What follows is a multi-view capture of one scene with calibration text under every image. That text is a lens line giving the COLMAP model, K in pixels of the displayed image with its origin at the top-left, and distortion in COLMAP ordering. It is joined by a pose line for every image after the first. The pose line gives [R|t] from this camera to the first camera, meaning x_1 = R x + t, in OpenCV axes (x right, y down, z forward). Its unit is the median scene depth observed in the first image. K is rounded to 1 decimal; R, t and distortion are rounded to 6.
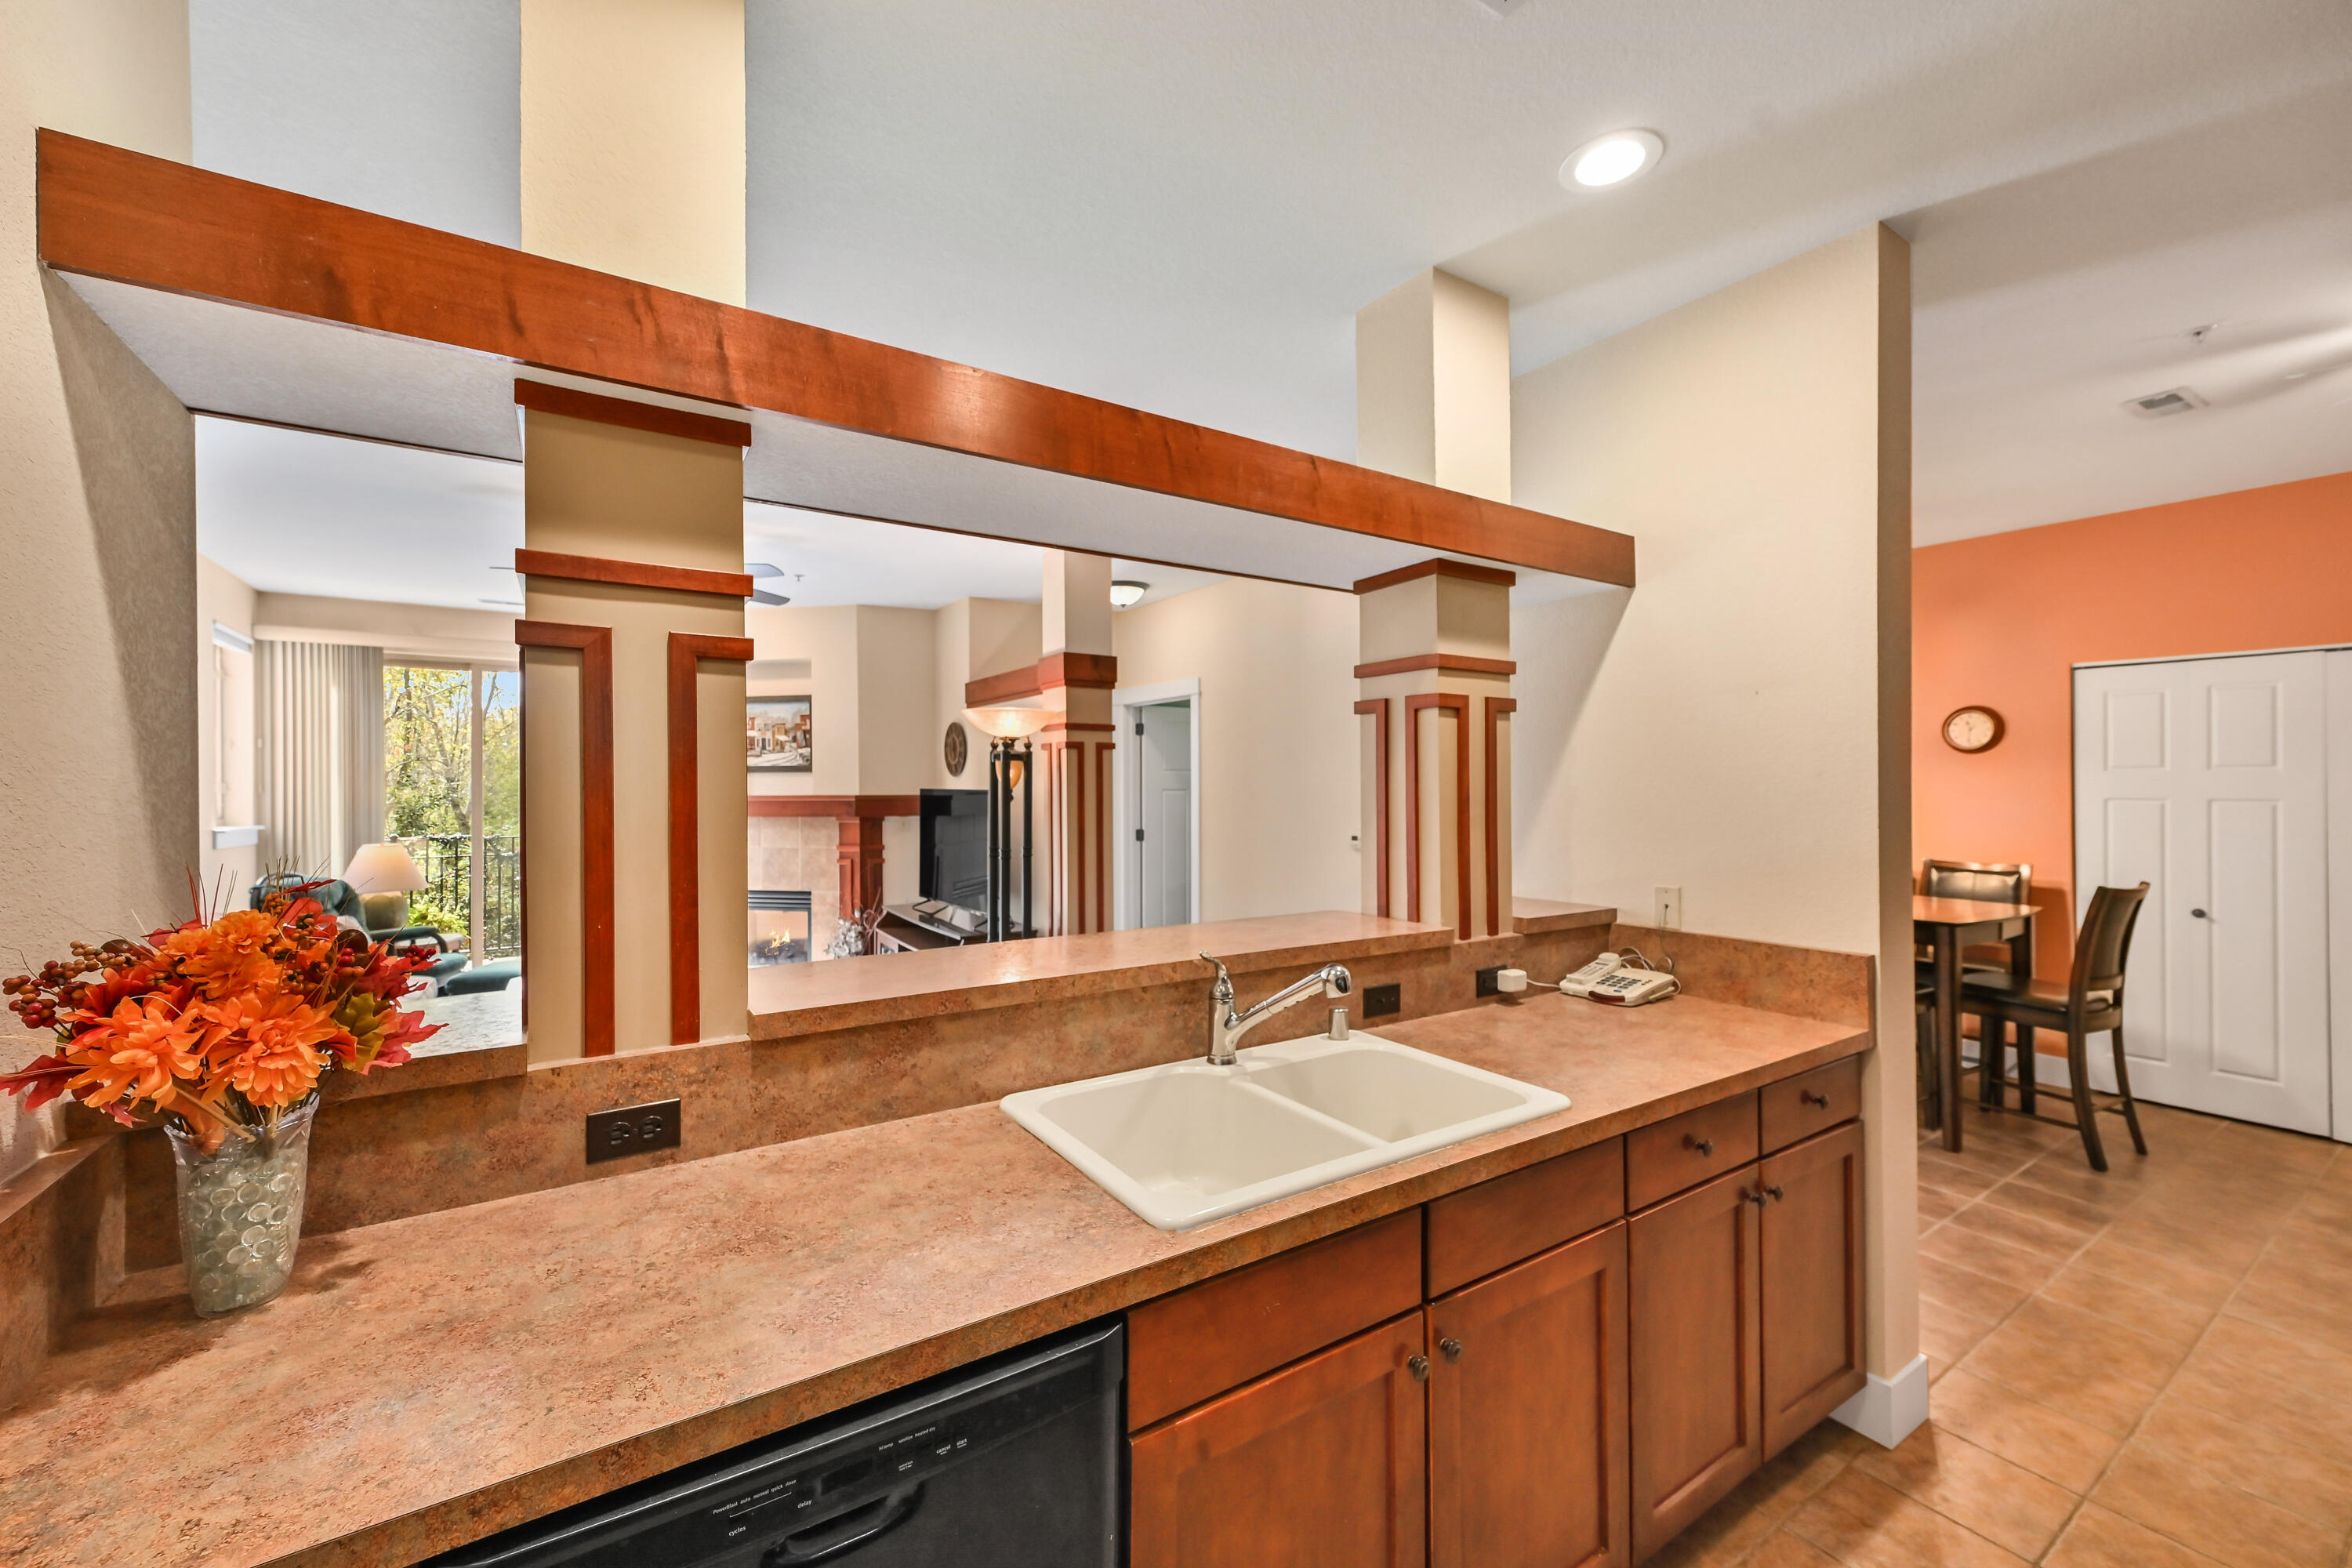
lens RADIAL K [[938.2, 0, 1128.1], [0, 938.2, 784.4], [0, 0, 1]] dist [0.006905, -0.000252]
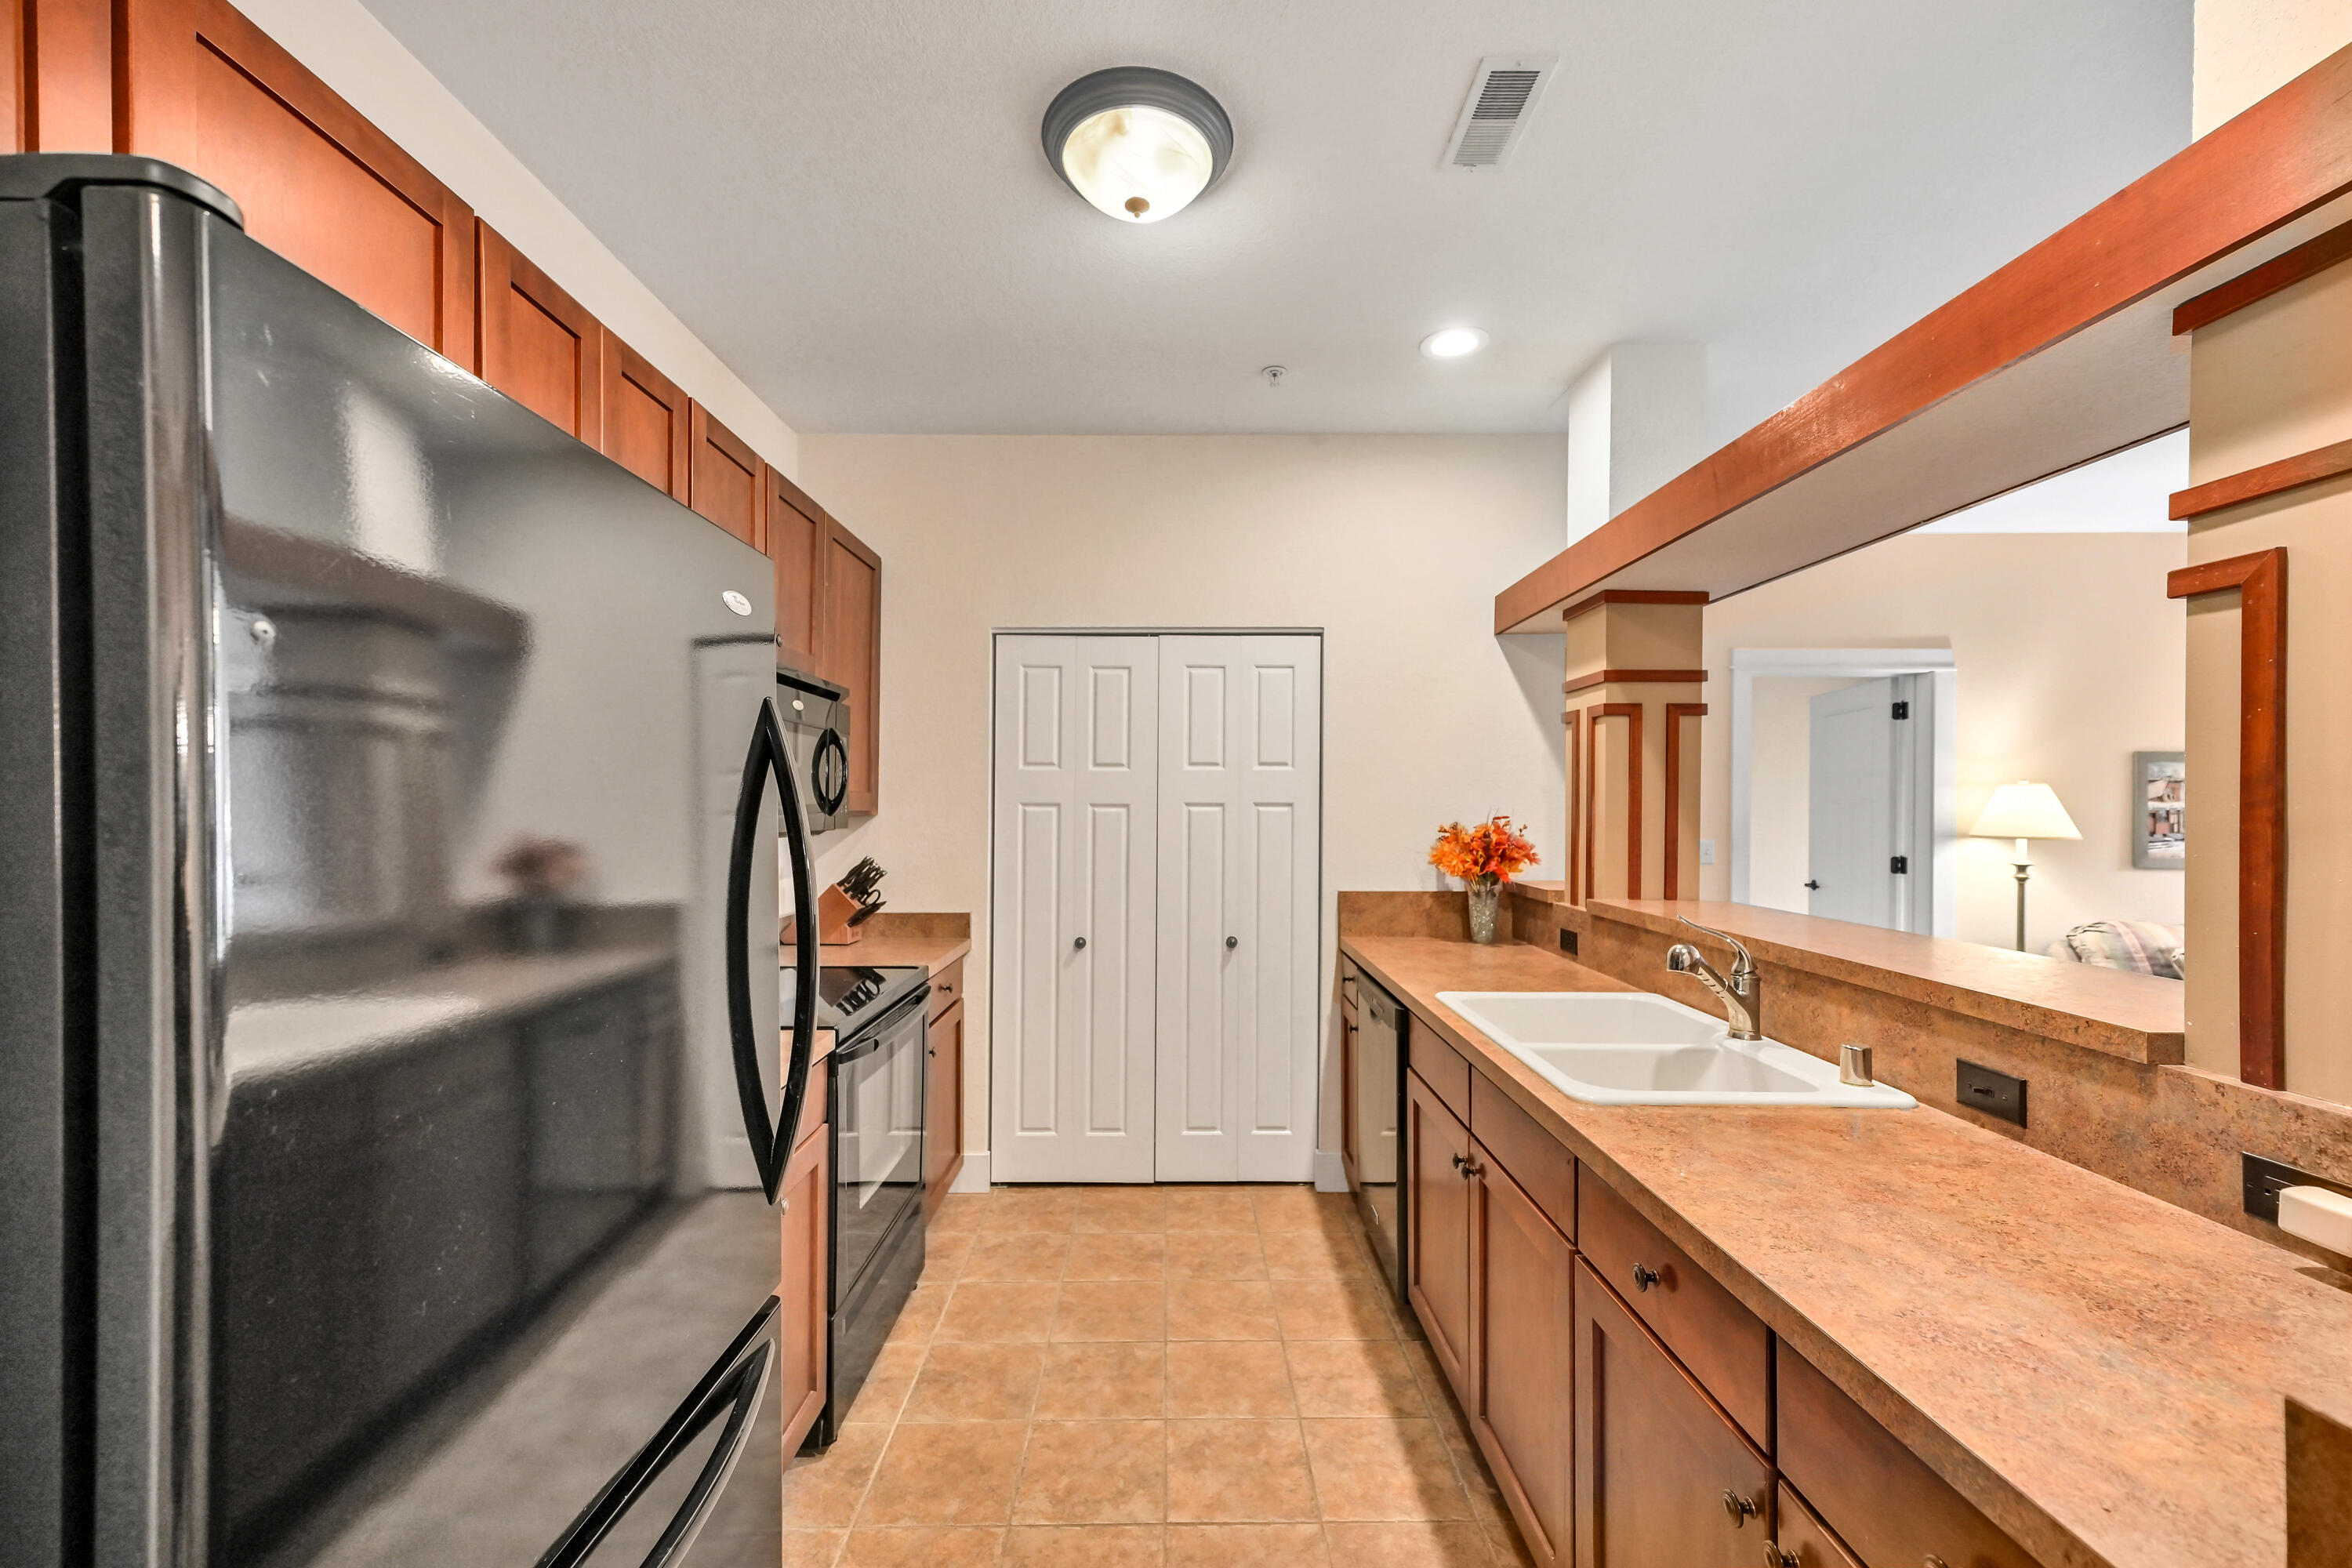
lens RADIAL K [[921.9, 0, 1166.8], [0, 921.9, 797.8], [0, 0, 1]] dist [-0.006135, -0.000190]
pose [[-0.542168, -0.007676, -0.840235, 1.371166], [-0.005226, 0.999970, -0.005763, 0.043527], [0.840254, 0.001267, -0.542192, 1.075582]]
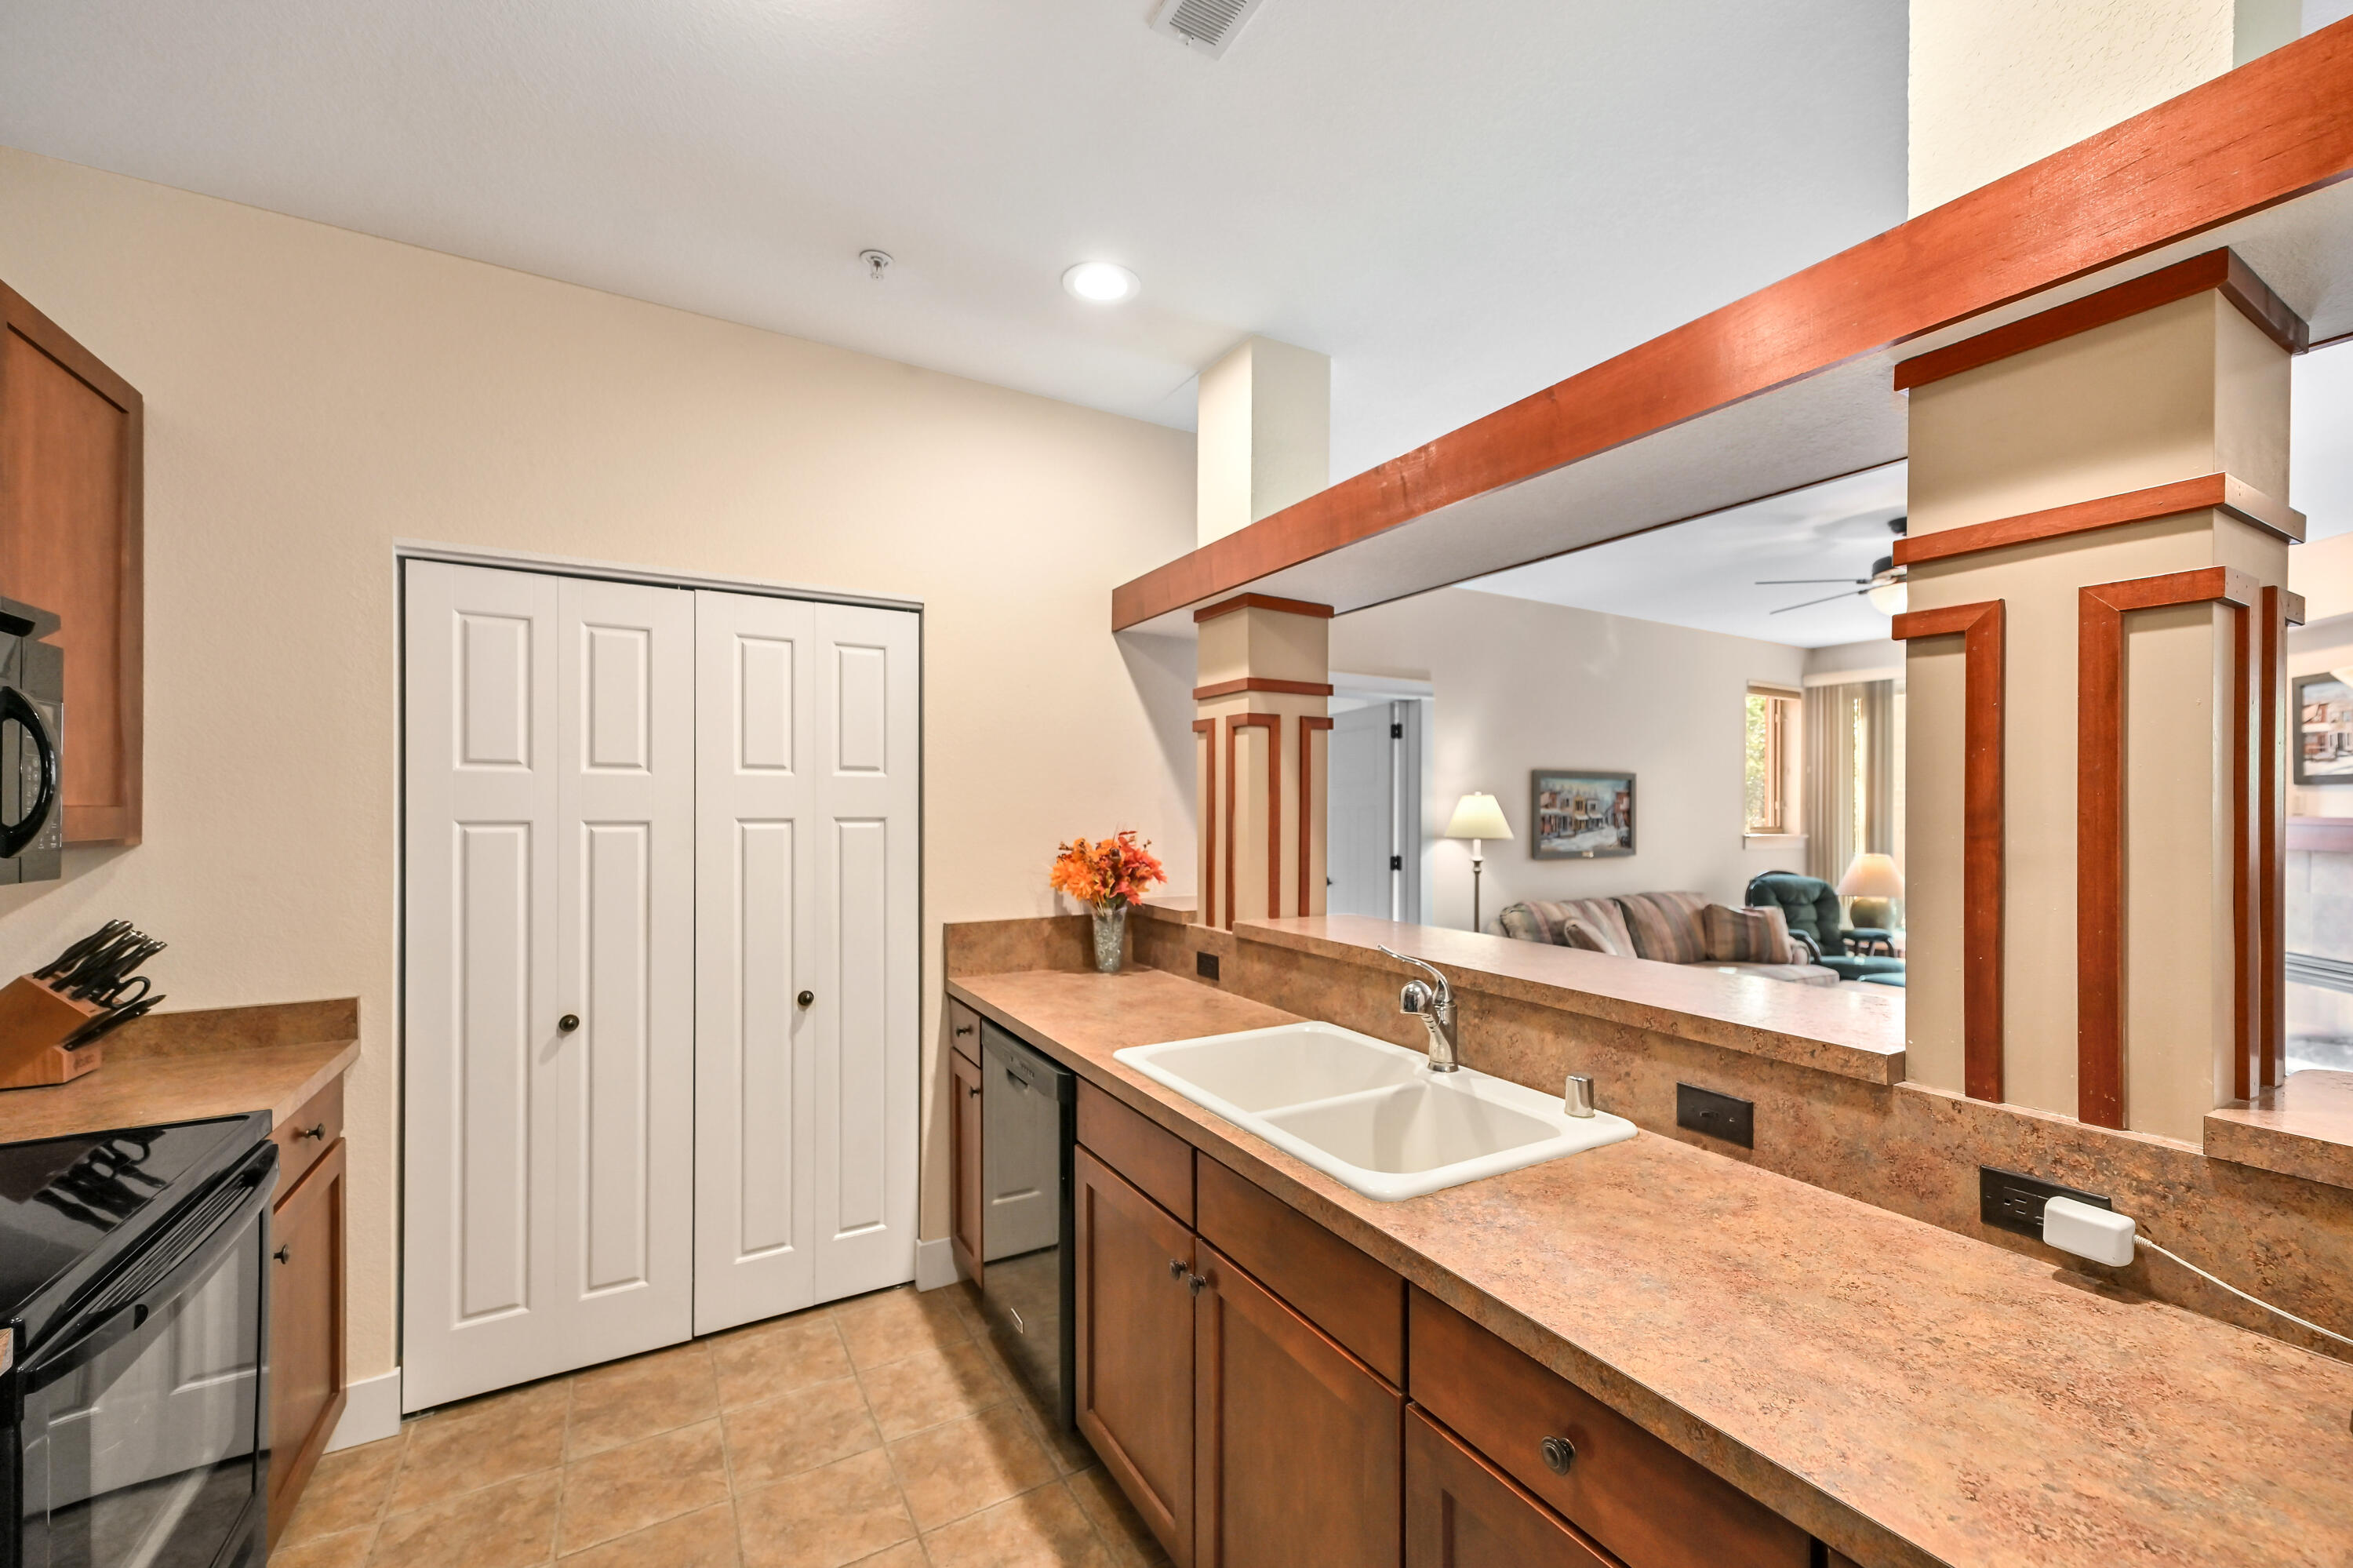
lens RADIAL K [[938.6, 0, 1199.2], [0, 938.6, 811.7], [0, 0, 1]] dist [0.006905, -0.000252]
pose [[-0.035517, 0.005060, -0.999356, 1.163464], [-0.003658, 0.999980, 0.005193, 0.020903], [0.999362, 0.003840, -0.035498, 0.825195]]
